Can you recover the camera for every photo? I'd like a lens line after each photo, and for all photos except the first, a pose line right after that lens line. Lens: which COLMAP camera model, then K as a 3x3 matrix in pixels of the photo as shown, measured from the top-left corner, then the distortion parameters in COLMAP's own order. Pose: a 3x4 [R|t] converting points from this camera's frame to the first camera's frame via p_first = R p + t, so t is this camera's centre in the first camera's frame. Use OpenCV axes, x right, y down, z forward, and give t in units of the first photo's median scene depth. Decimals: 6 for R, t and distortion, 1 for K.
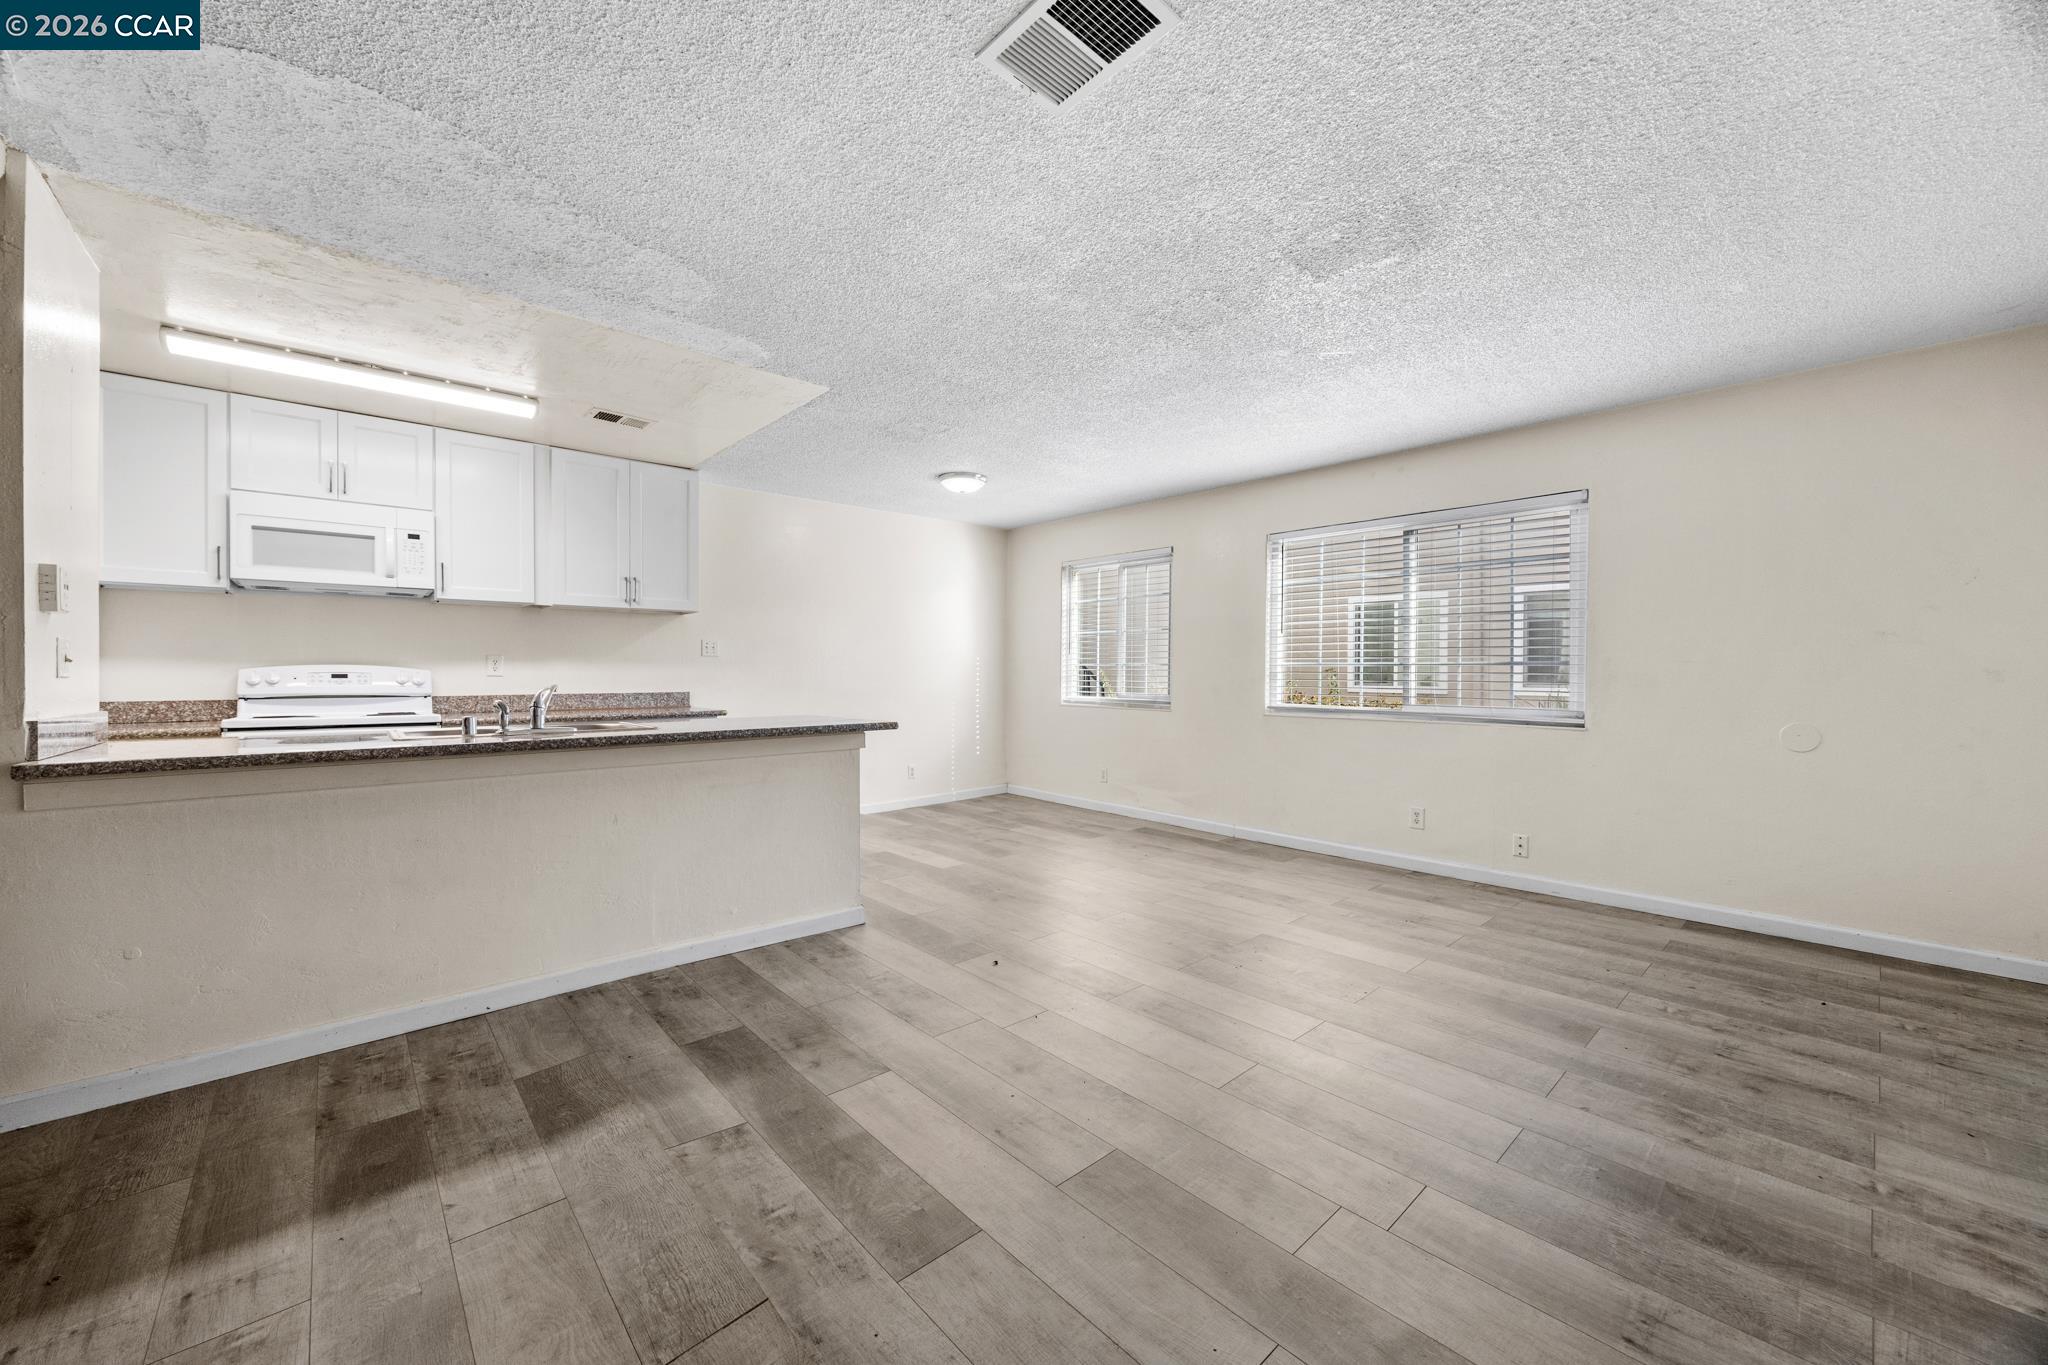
lens RADIAL K [[776.9, 0, 1024.0], [0, 776.9, 682.5], [0, 0, 1]] dist [-0.004411, 0.000190]
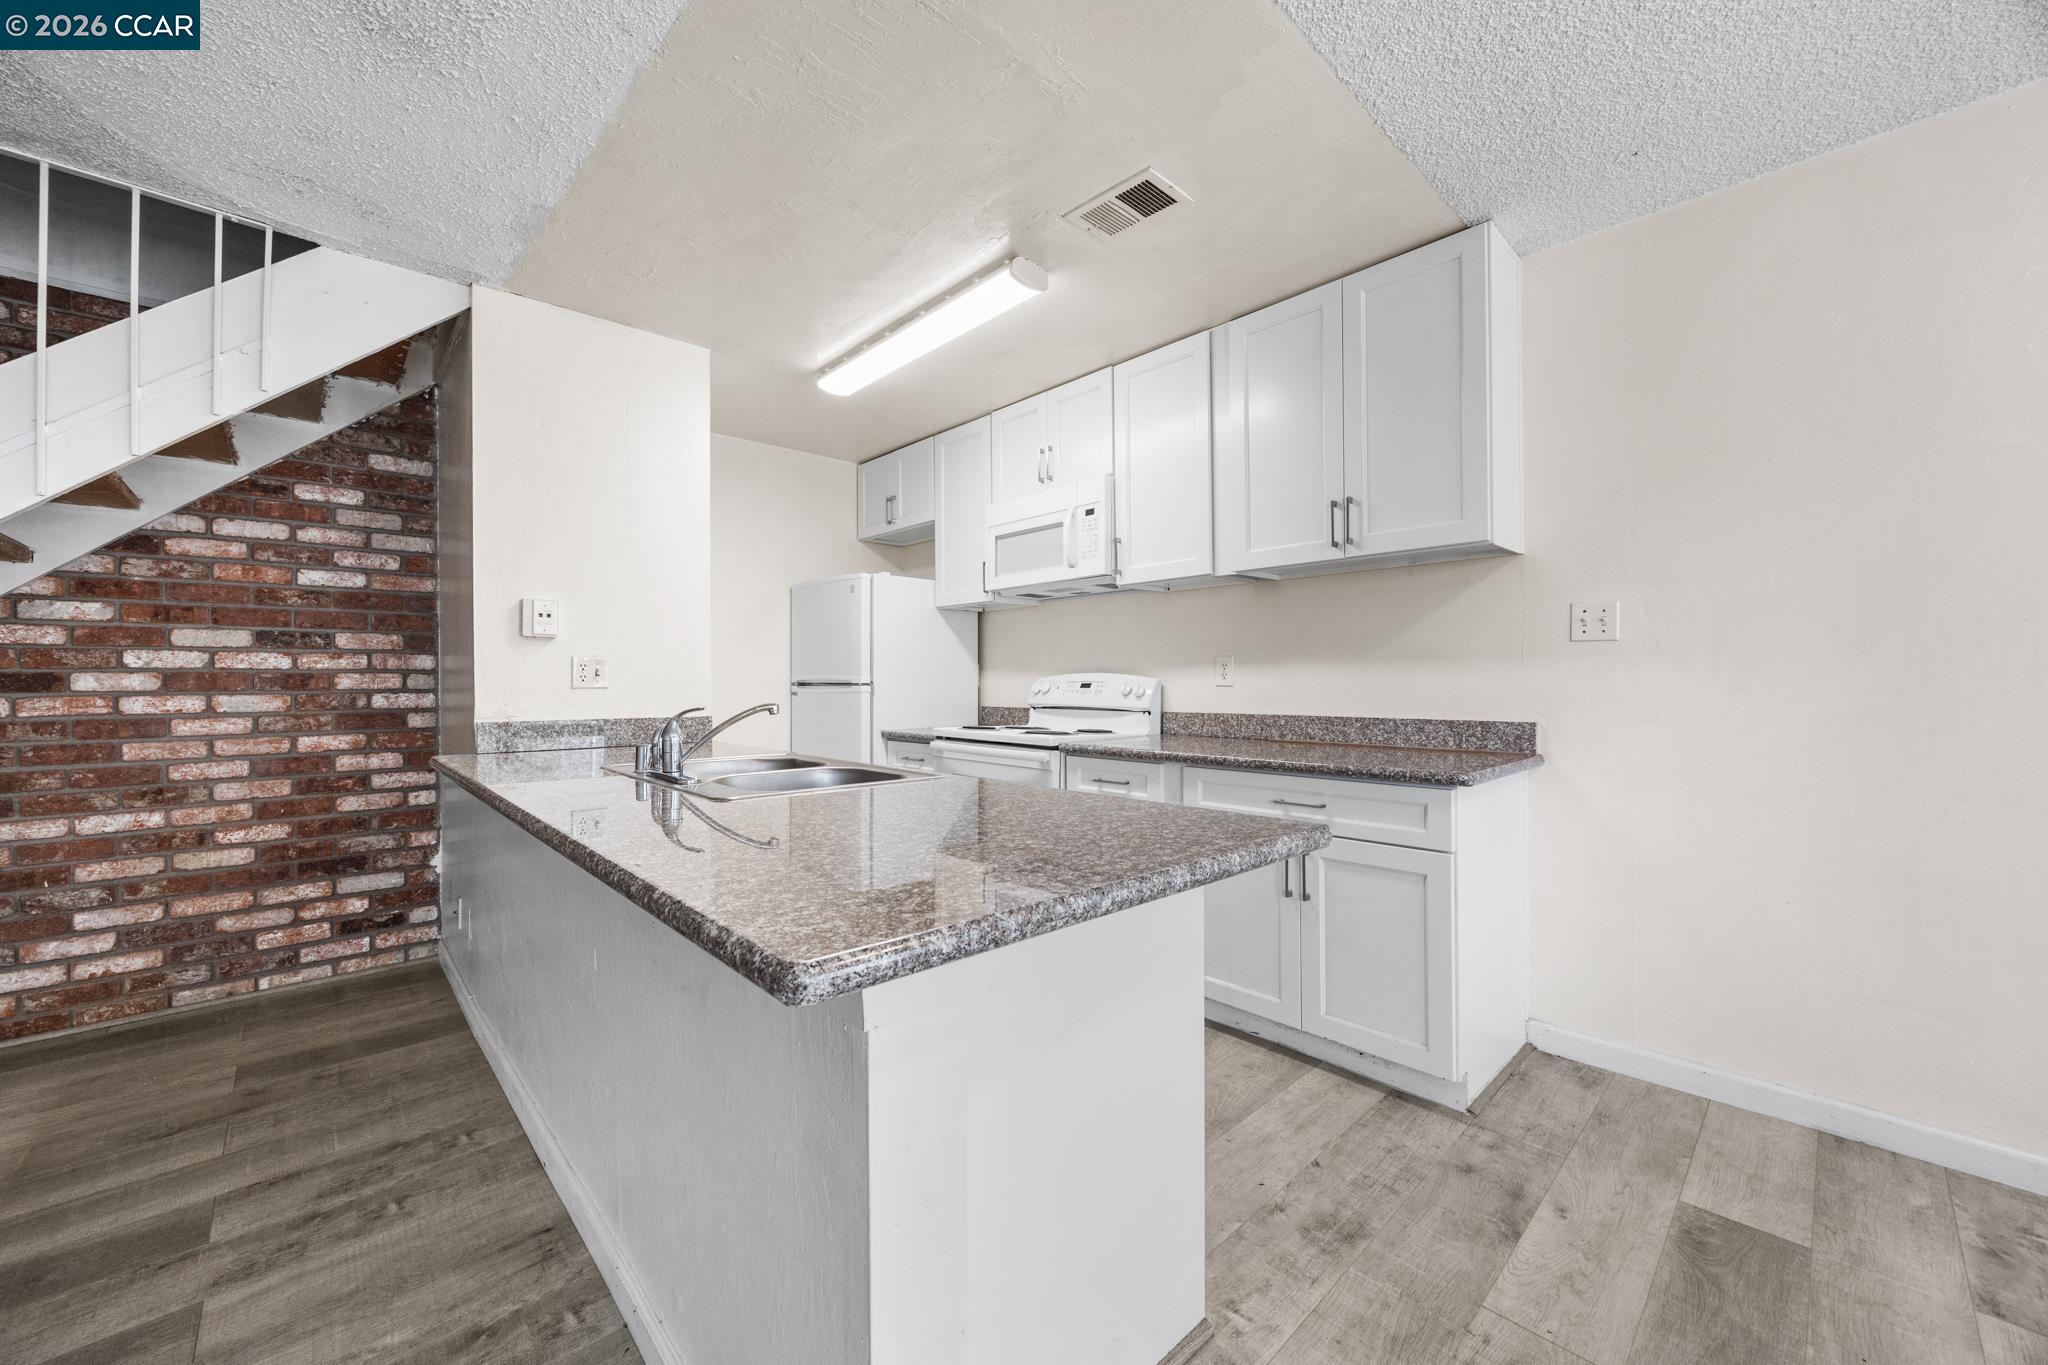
lens RADIAL K [[773.9, 0, 1024.0], [0, 773.9, 682.5], [0, 0, 1]] dist [-0.003012, -0.000345]
pose [[0.026428, 0.001267, -0.999650, 0.012751], [-0.007730, 0.999970, 0.001063, -0.015160], [0.999621, 0.007699, 0.026437, 1.132617]]
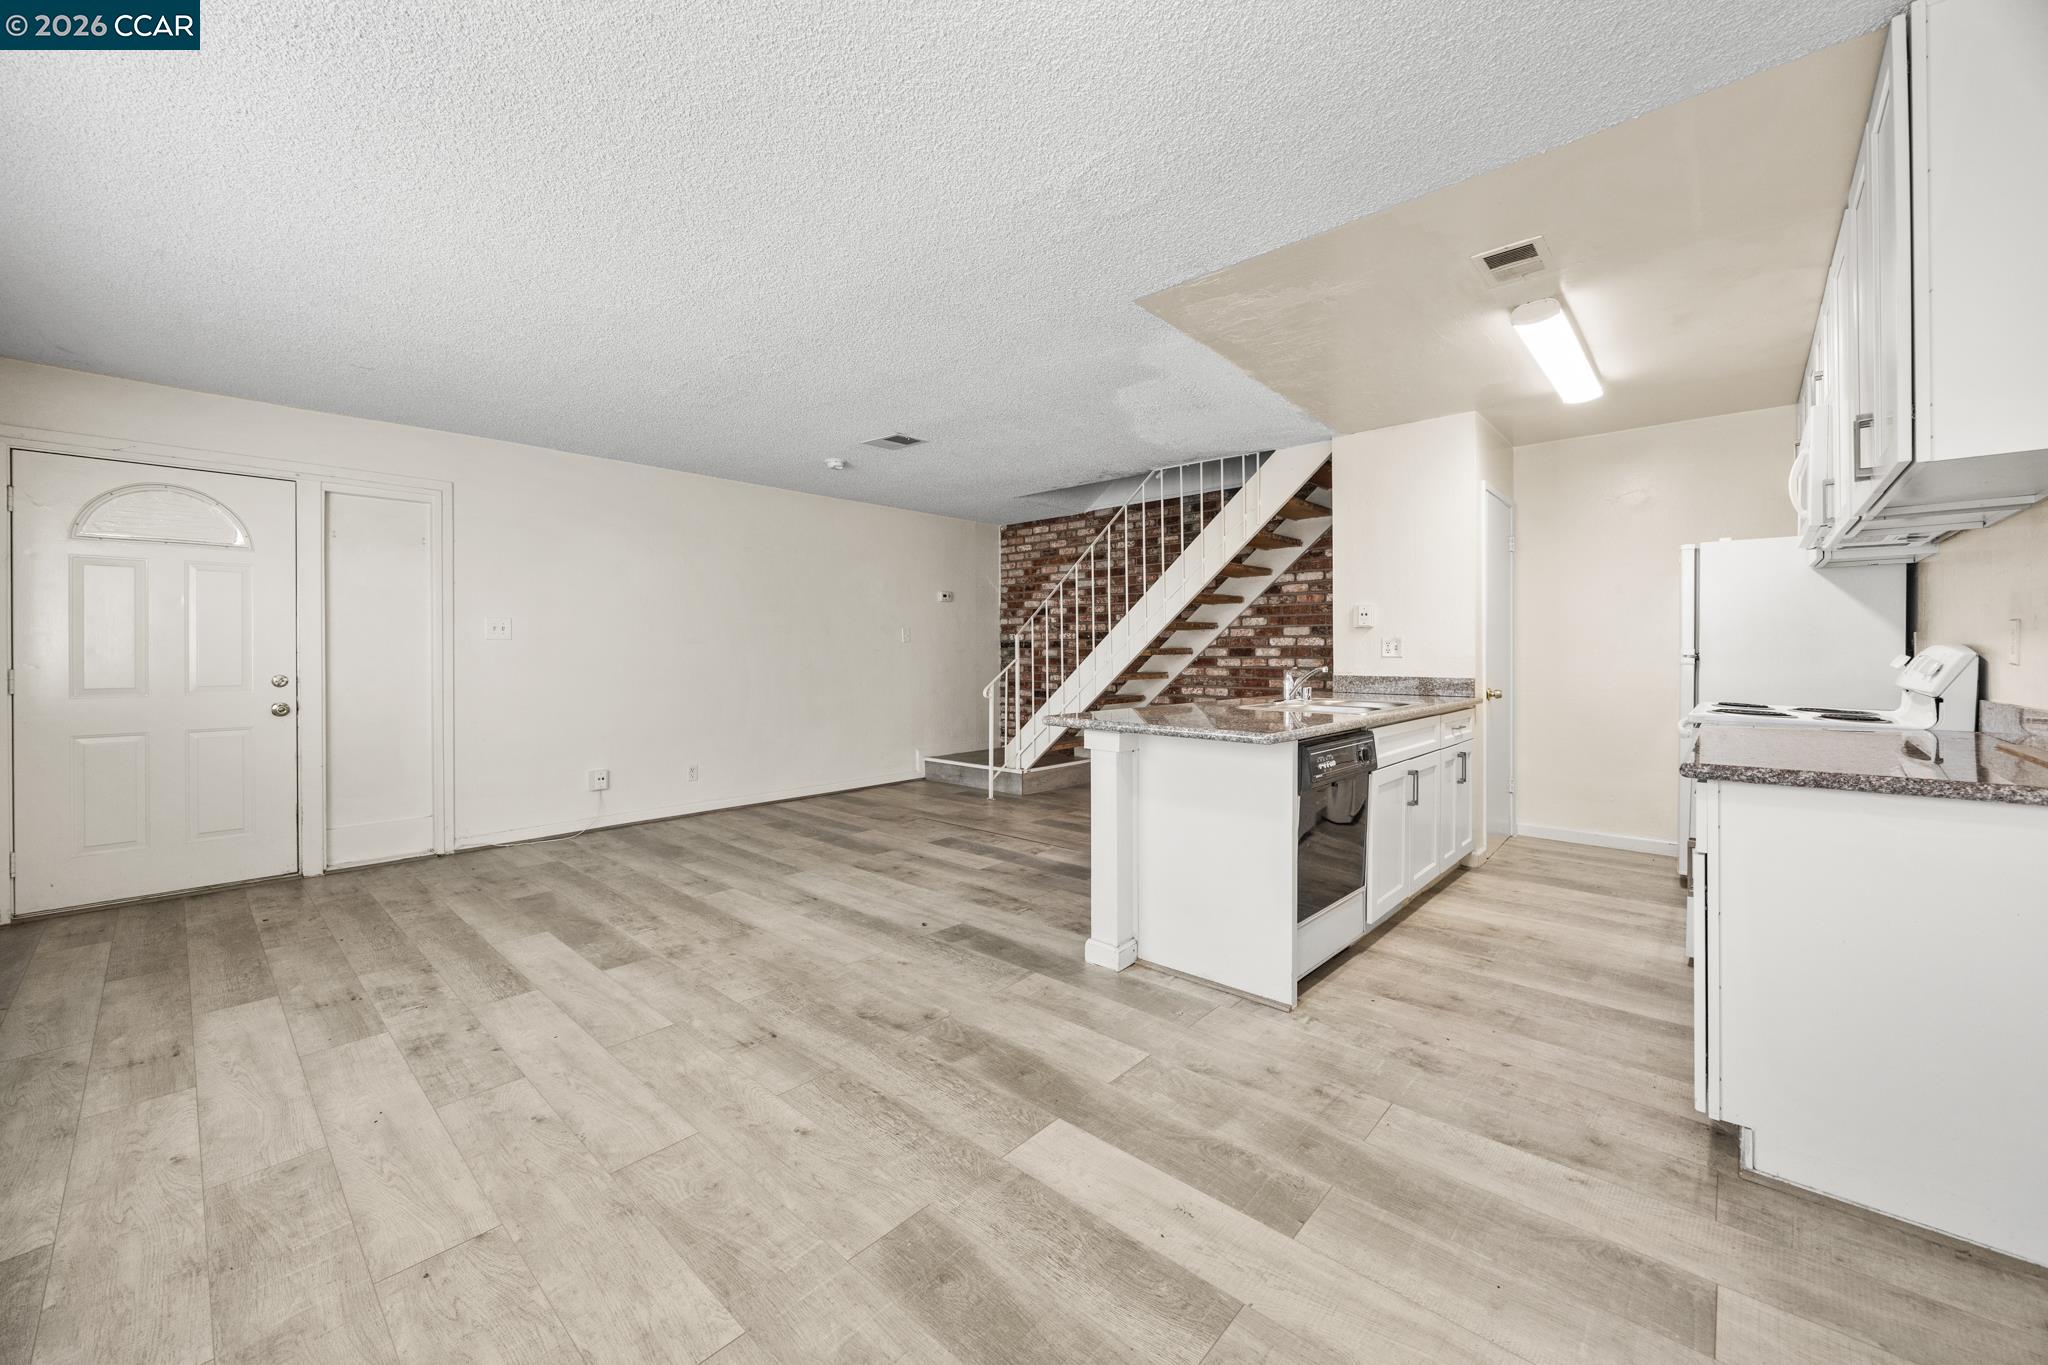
lens RADIAL K [[775.4, 0, 1029.4], [0, 775.4, 653.8], [0, 0, 1]] dist [-0.003431, -0.000268]
pose [[-0.994242, 0.002457, -0.107130, -0.063108], [0.000899, 0.999893, 0.014589, -0.030923], [0.107154, 0.014409, -0.994138, 1.973641]]
